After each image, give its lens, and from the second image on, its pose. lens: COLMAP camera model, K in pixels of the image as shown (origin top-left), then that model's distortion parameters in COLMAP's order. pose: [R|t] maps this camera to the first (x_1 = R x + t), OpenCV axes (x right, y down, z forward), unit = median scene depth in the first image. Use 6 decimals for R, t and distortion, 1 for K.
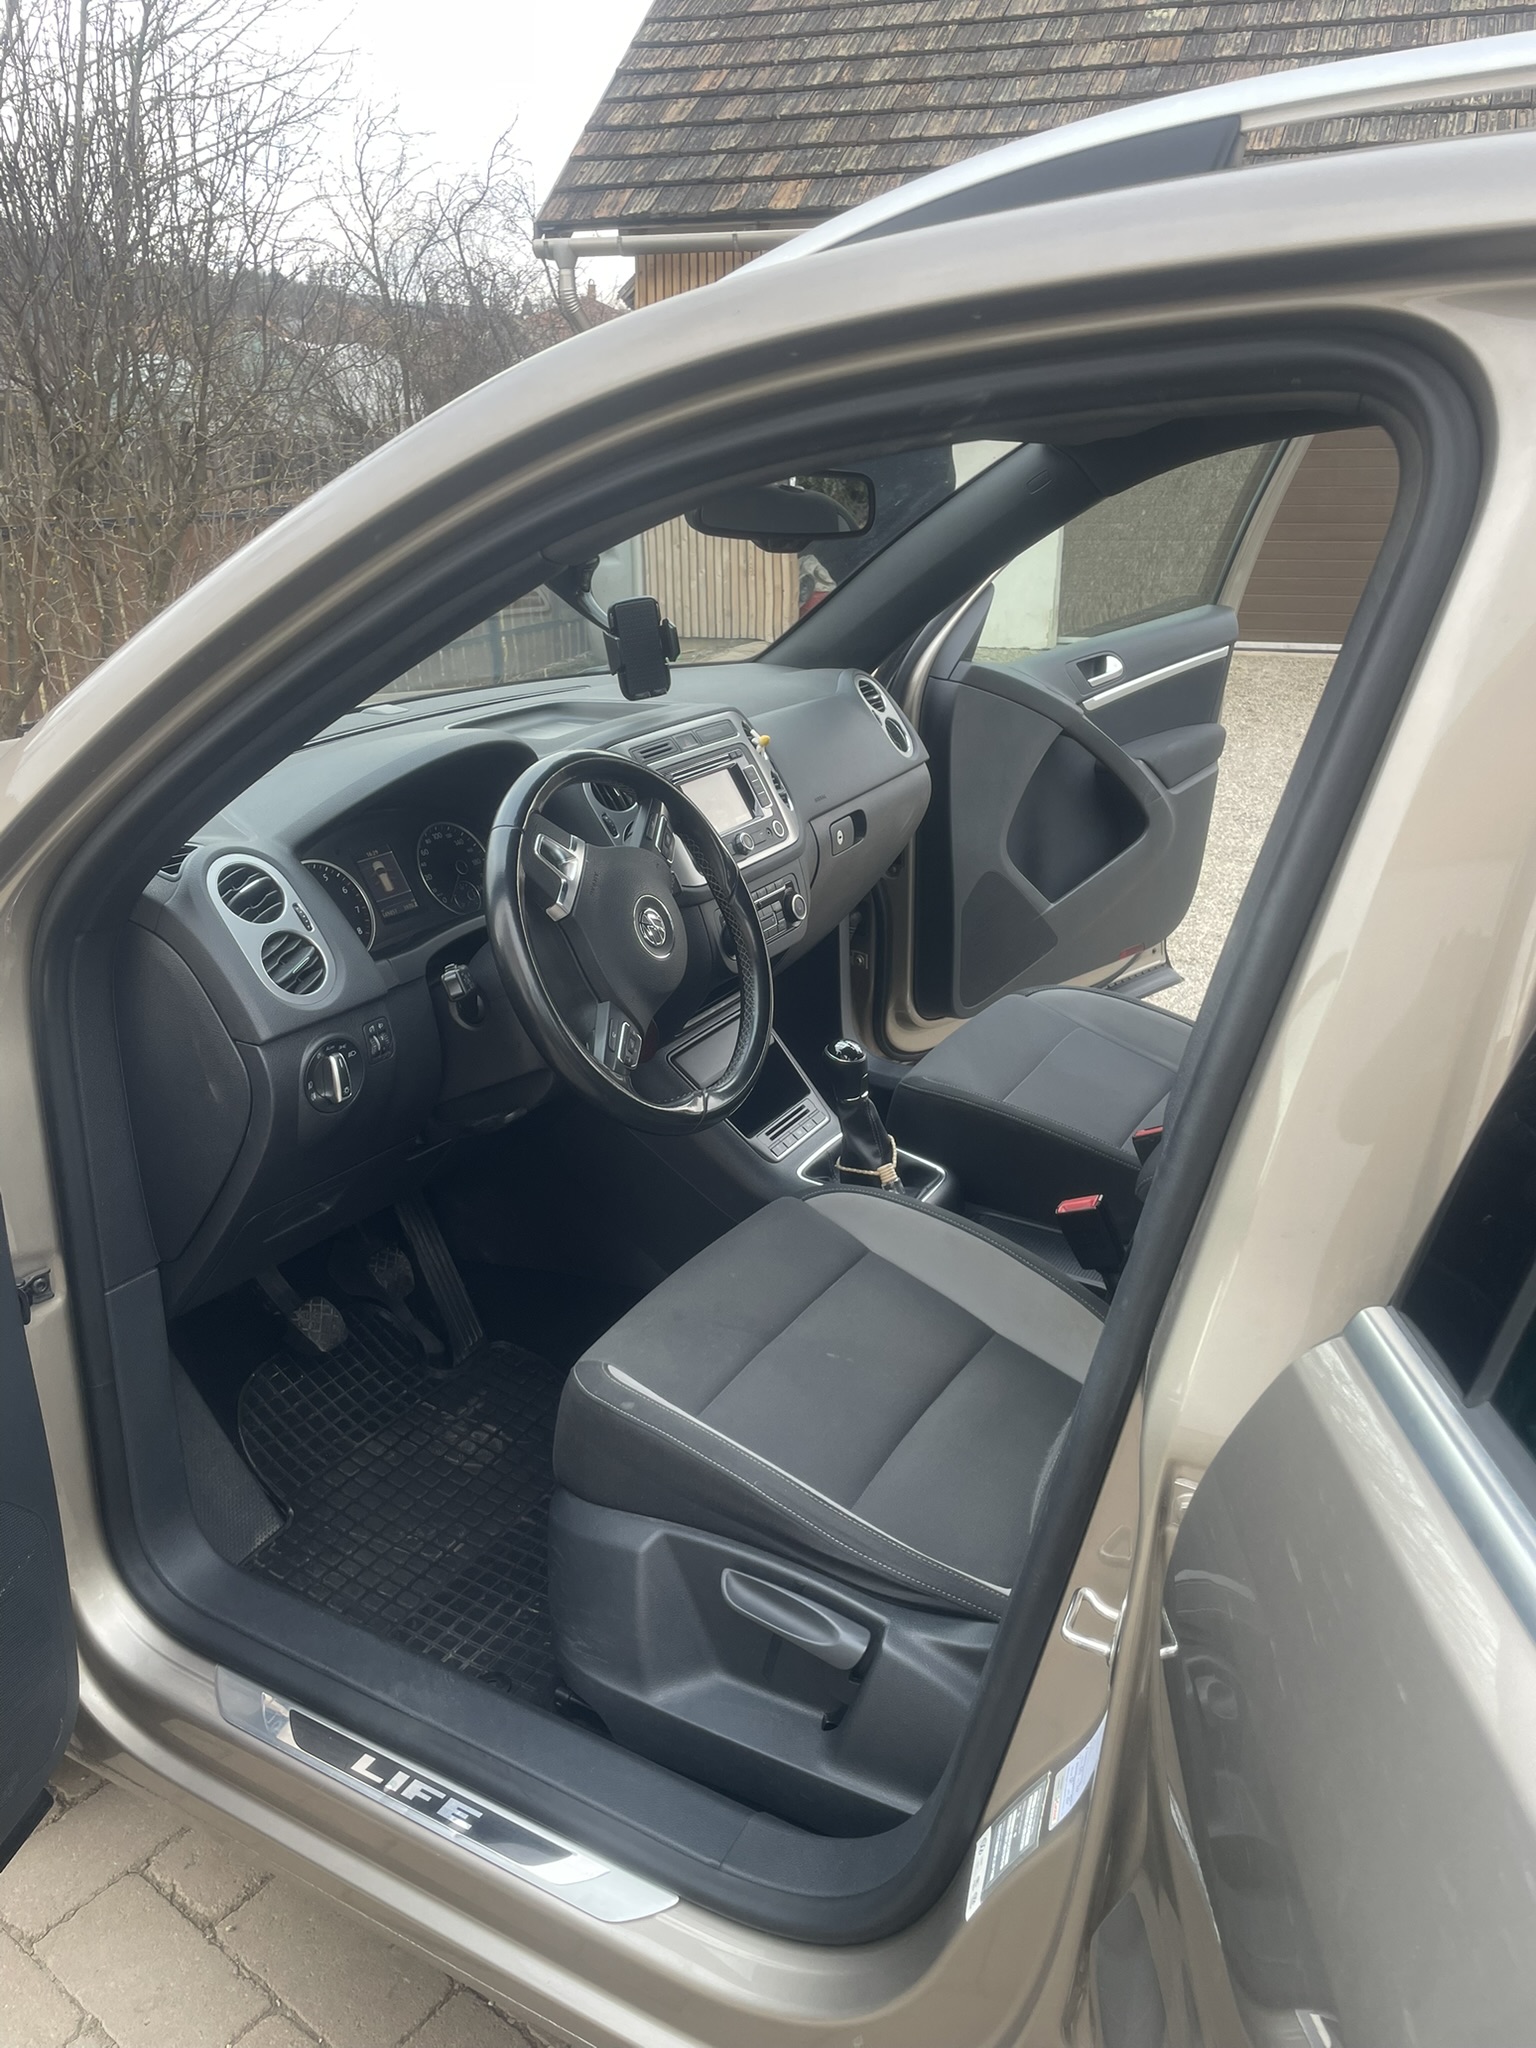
lens RADIAL K [[1548.2, 0, 770.3], [0, 1548.2, 1020.5], [0, 0, 1]] dist [0.014850, -0.015342]
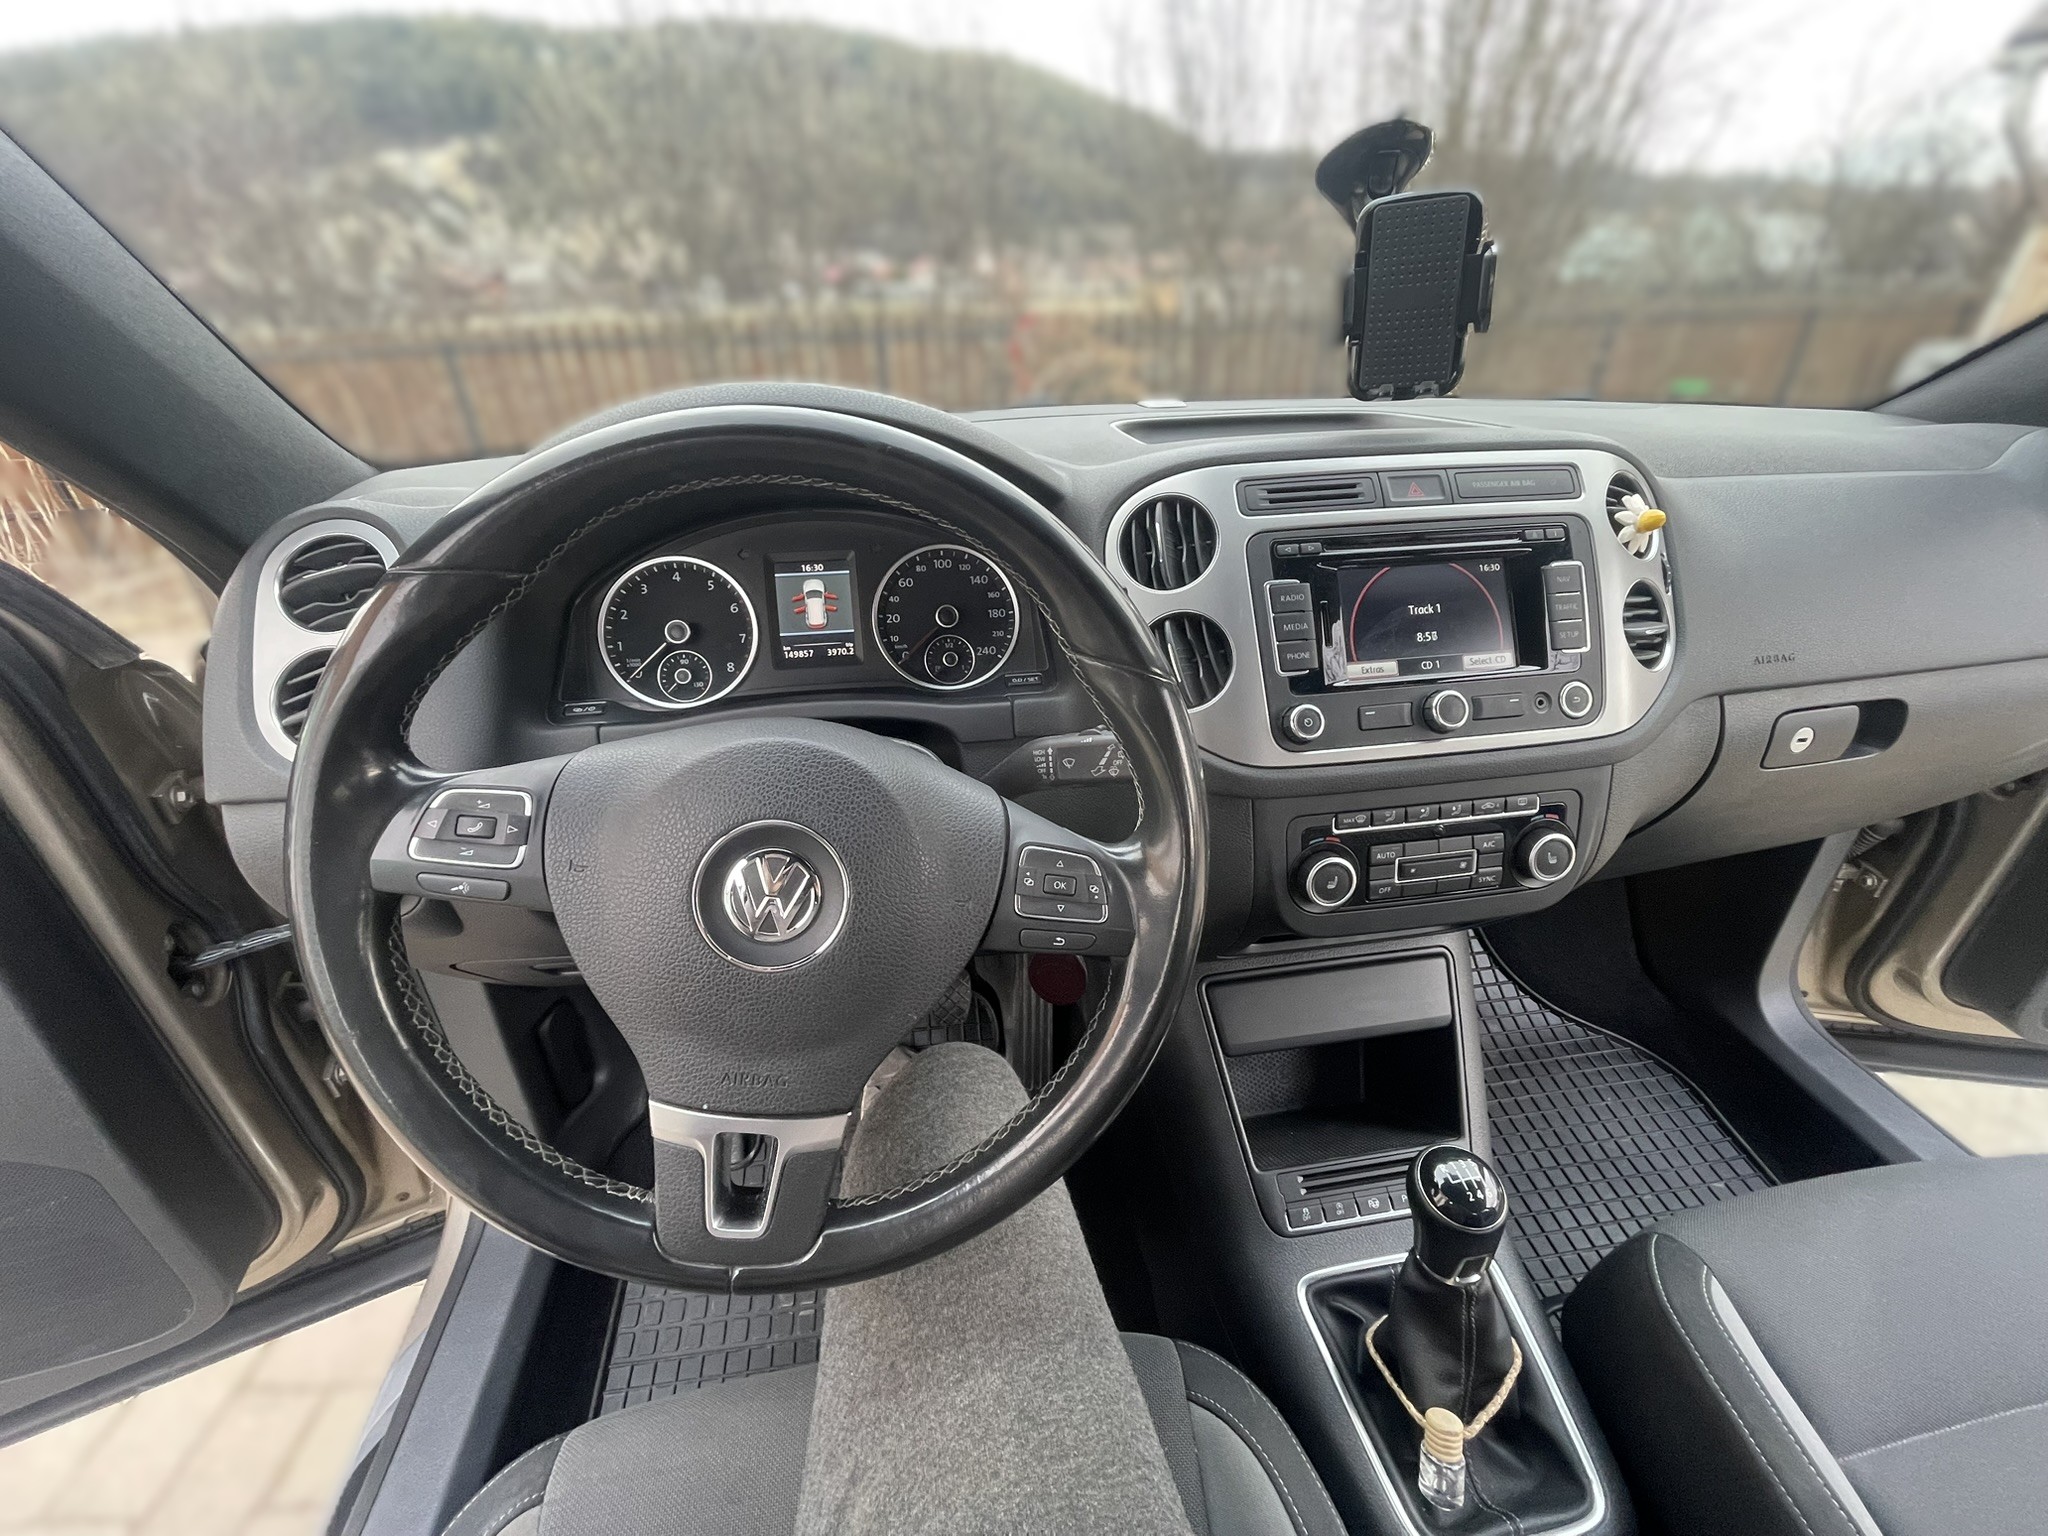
lens RADIAL K [[813.6, 0, 1027.6], [0, 813.6, 765.2], [0, 0, 1]] dist [0.007398, -0.000135]
pose [[0.617390, 0.382936, -0.687160, 0.109024], [-0.267384, 0.923665, 0.274499, -0.164204], [0.739821, 0.014263, 0.672652, 0.874476]]
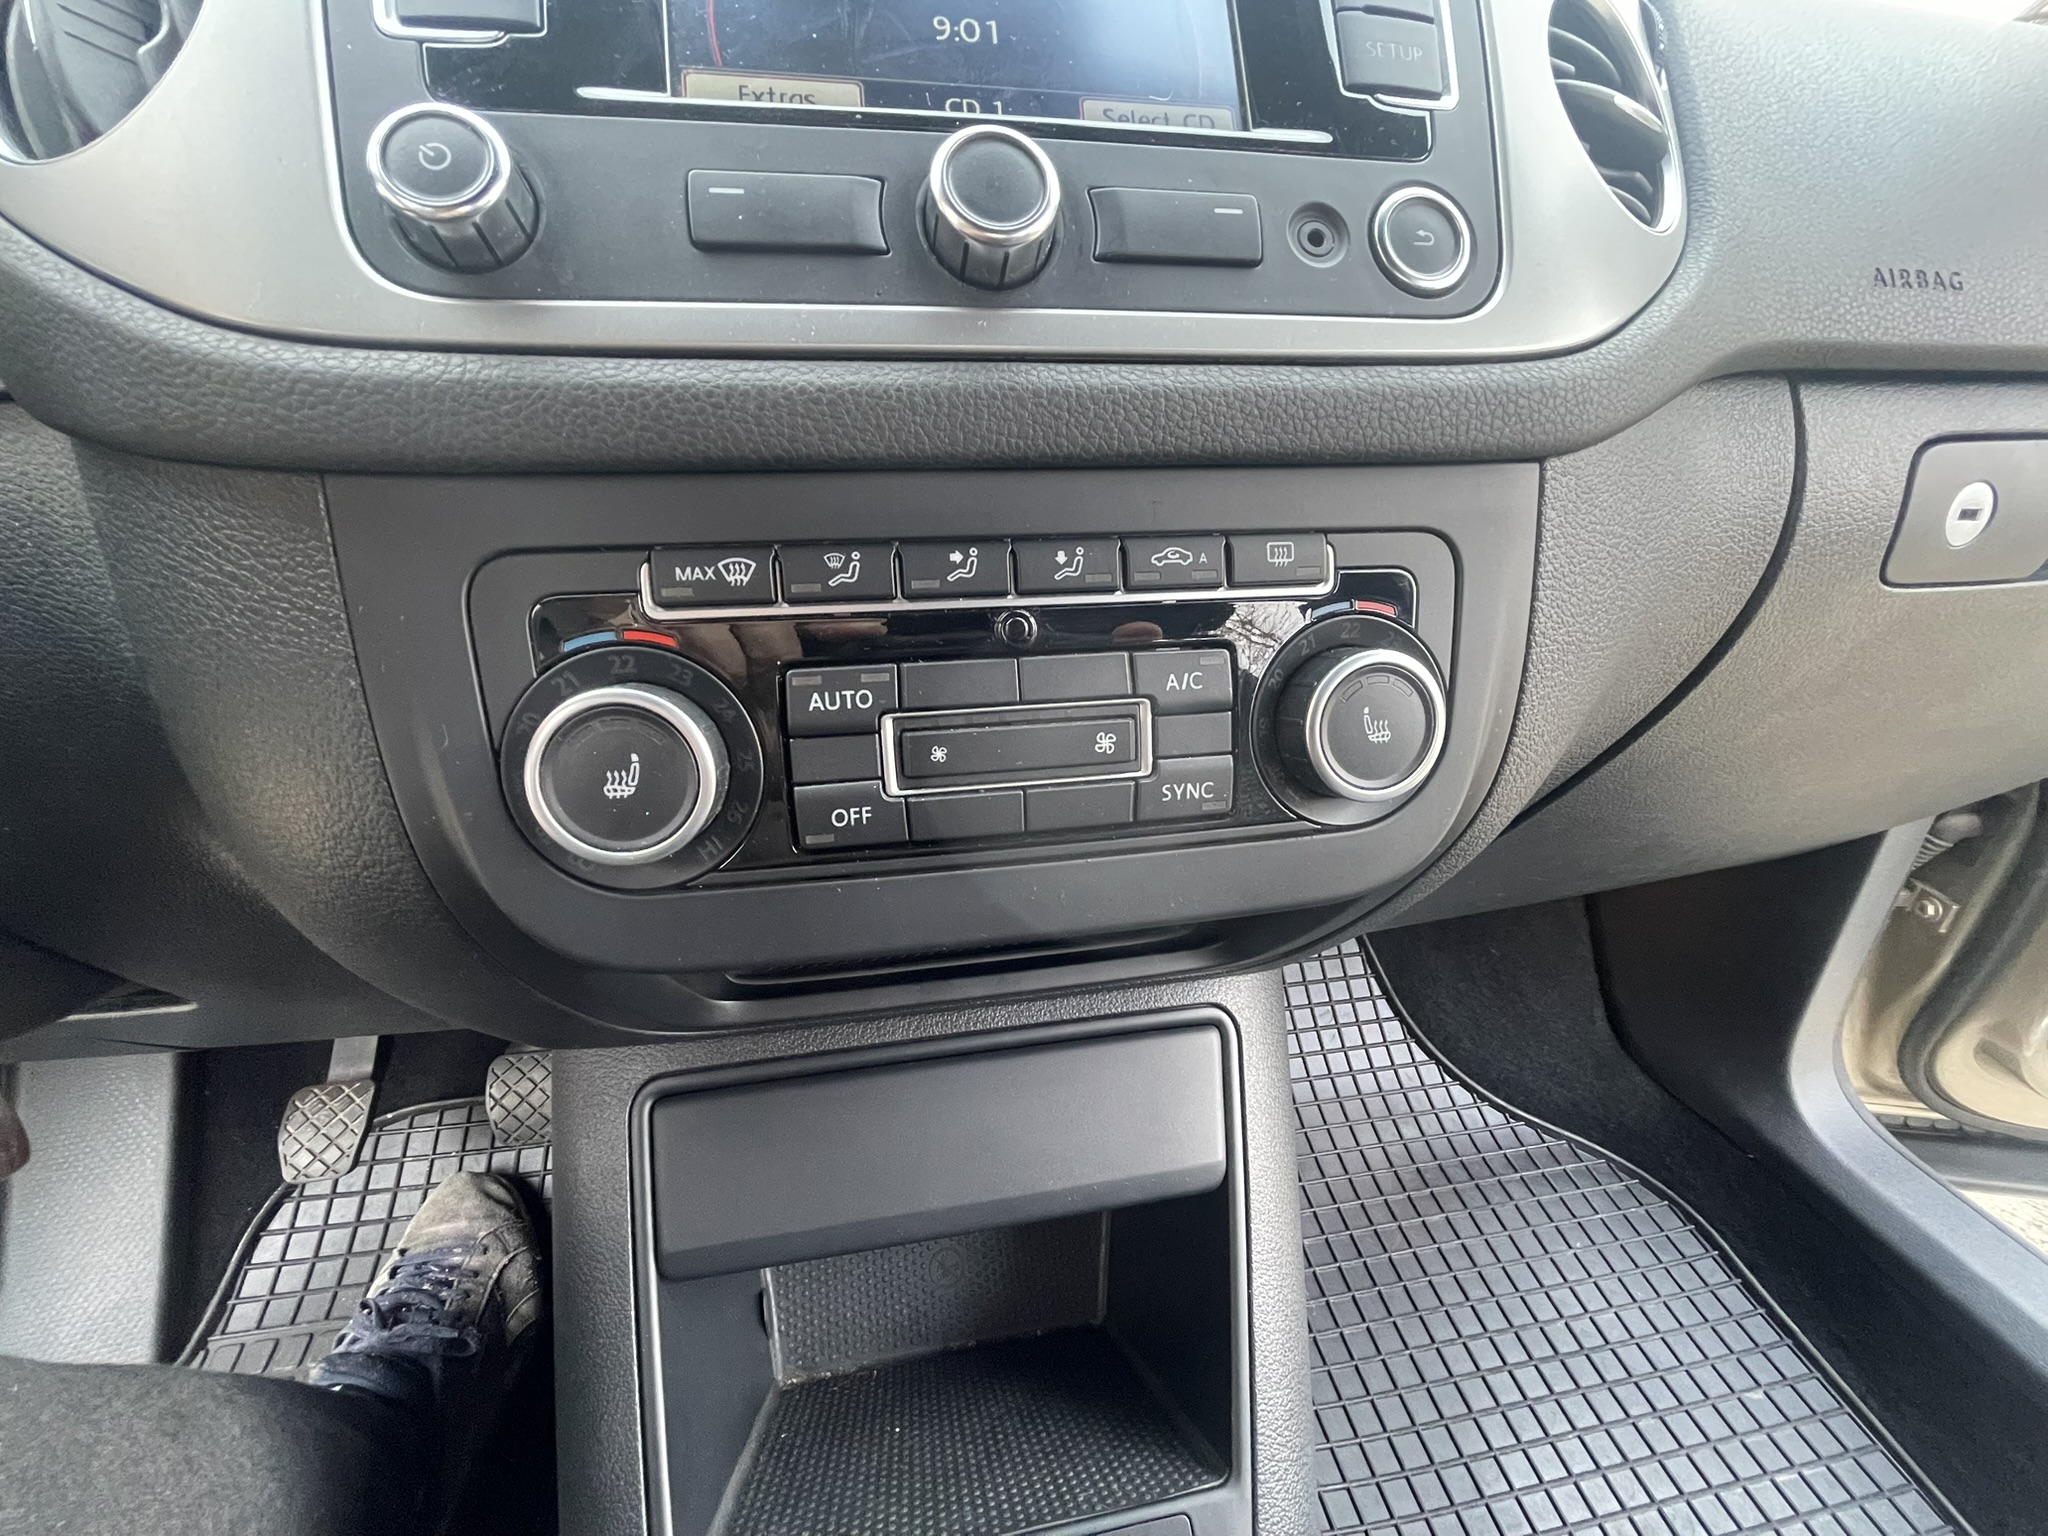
lens RADIAL K [[813.6, 0, 1027.1], [0, 813.6, 771.0], [0, 0, 1]] dist [0.007398, -0.000135]
pose [[0.643167, 0.334207, -0.688943, 0.073436], [-0.279194, 0.940139, 0.195420, -0.095267], [0.713013, 0.066661, 0.697975, 1.157164]]
